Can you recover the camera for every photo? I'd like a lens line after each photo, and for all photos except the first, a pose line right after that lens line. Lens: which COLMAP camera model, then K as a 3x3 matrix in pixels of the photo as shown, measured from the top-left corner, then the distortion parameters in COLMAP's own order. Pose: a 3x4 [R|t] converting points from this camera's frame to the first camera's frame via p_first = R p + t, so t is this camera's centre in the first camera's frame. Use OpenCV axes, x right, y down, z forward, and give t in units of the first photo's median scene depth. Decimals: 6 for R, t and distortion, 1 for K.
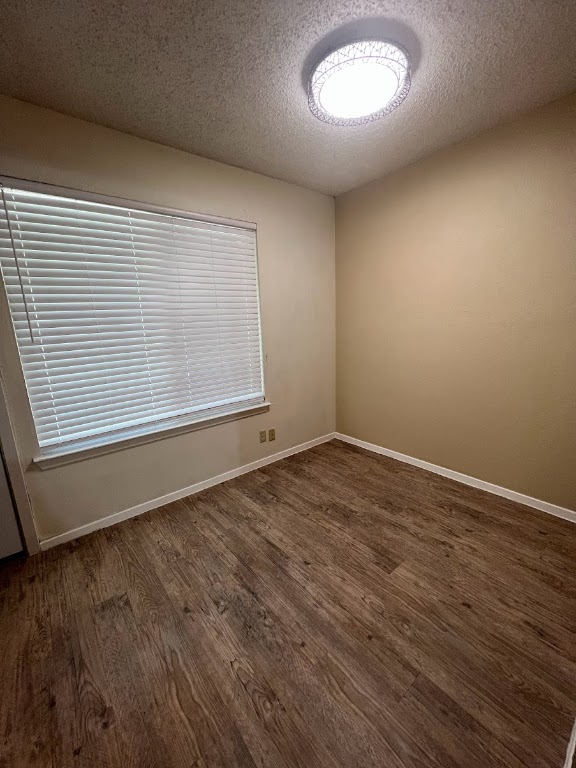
lens RADIAL K [[306.6, 0, 286.4], [0, 306.6, 384.5], [0, 0, 1]] dist [-0.000599, 0.000318]
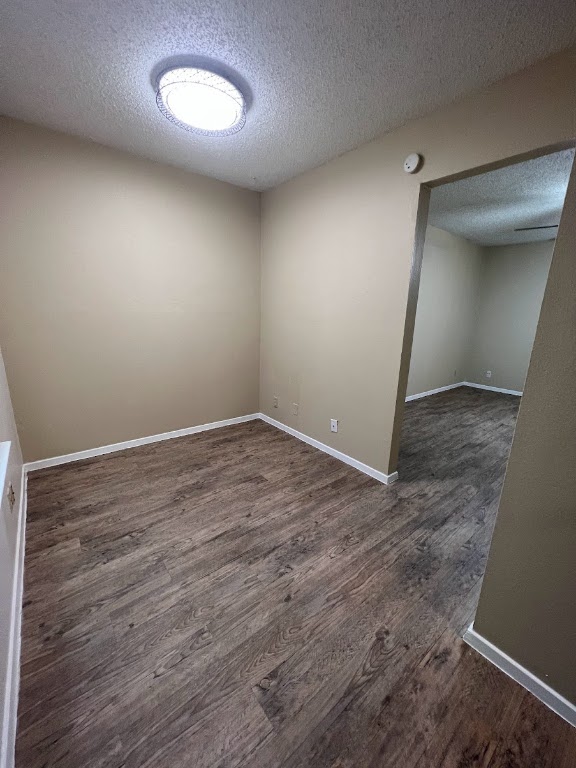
lens RADIAL K [[307.7, 0, 286.4], [0, 307.7, 384.3], [0, 0, 1]] dist [-0.000814, 0.000255]
pose [[0.020346, -0.201402, 0.979297, -1.003398], [0.175153, 0.965070, 0.194837, -0.109297], [-0.984331, 0.167562, 0.054912, 0.722383]]
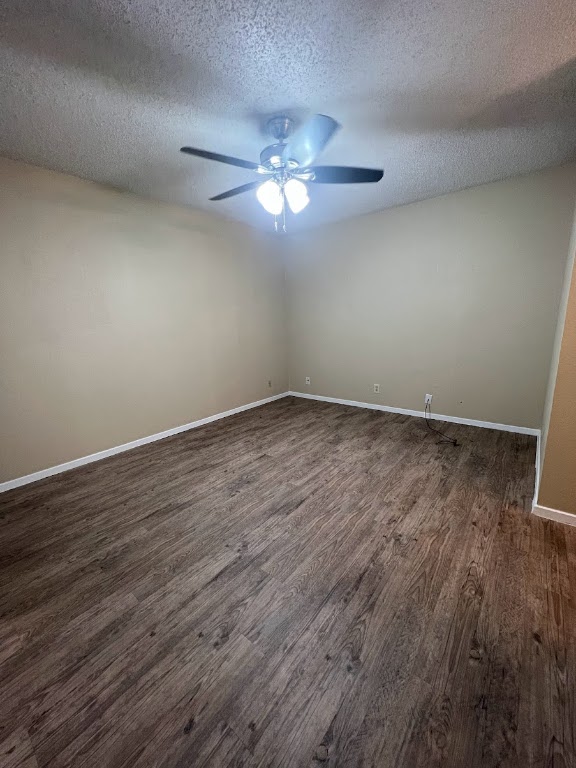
lens RADIAL K [[306.6, 0, 286.4], [0, 306.6, 384.5], [0, 0, 1]] dist [-0.000599, 0.000318]
pose [[-0.195294, -0.168877, 0.966096, -0.421961], [0.240451, 0.946754, 0.214102, 0.186762], [-0.950812, 0.274111, -0.144289, -0.679903]]
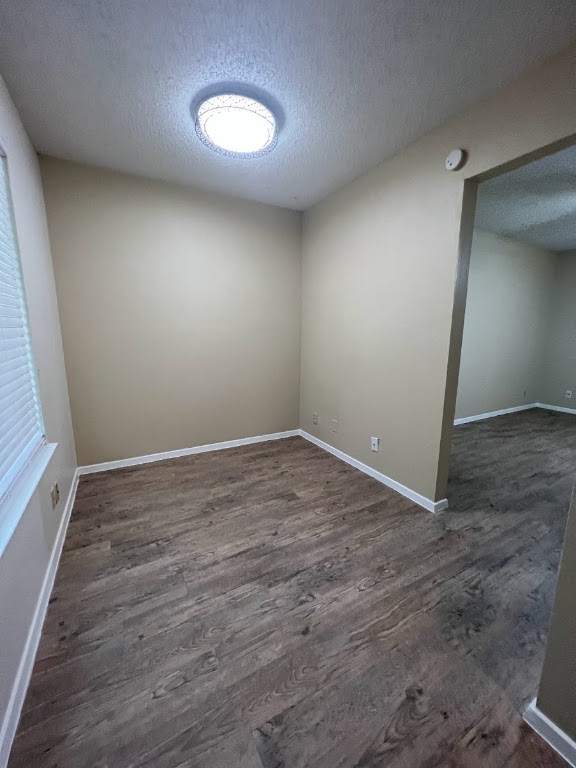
lens RADIAL K [[306.6, 0, 286.4], [0, 306.6, 384.5], [0, 0, 1]] dist [-0.000599, 0.000318]
pose [[0.190057, -0.133763, 0.972618, -0.953147], [0.187616, 0.977366, 0.097754, -0.049050], [-0.963680, 0.163900, 0.210851, 0.649831]]
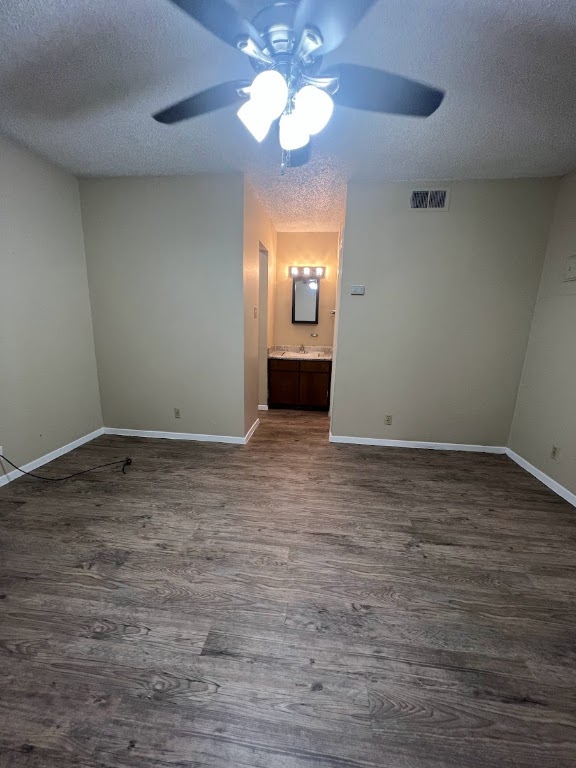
lens RADIAL K [[306.6, 0, 286.4], [0, 306.6, 384.5], [0, 0, 1]] dist [-0.000599, 0.000318]
pose [[-0.727574, 0.158751, -0.667408, 1.478148], [-0.138974, 0.918579, 0.369998, 0.054310], [0.671805, 0.361953, -0.646273, -0.342478]]
